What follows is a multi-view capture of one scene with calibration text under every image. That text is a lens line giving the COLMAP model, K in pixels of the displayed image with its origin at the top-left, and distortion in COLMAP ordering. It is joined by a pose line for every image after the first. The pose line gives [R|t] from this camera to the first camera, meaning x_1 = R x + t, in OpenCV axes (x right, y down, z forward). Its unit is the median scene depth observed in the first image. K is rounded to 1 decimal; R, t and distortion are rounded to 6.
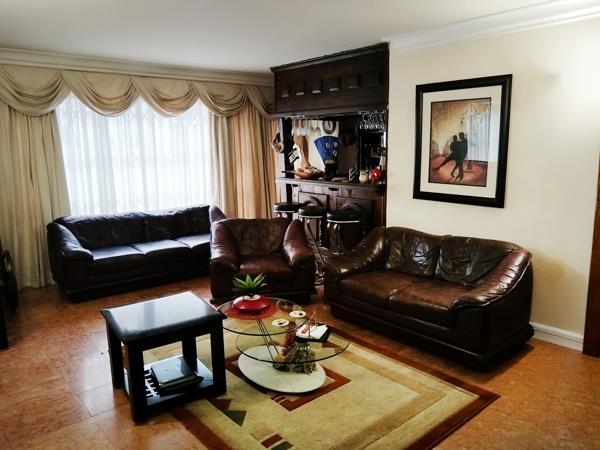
lens RADIAL K [[474.3, 0, 299.9], [0, 474.3, 227.2], [0, 0, 1]] dist [-0.005963, -0.009541]
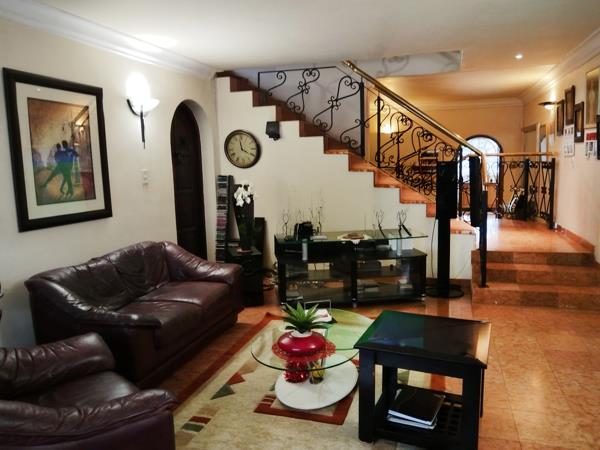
lens RADIAL K [[474.3, 0, 299.0], [0, 474.3, 221.1], [0, 0, 1]] dist [-0.005963, -0.009541]
pose [[-0.550141, -0.081989, 0.831037, -0.597209], [0.174943, 0.961770, 0.210699, -0.162108], [-0.816541, 0.261298, -0.514766, 1.103592]]
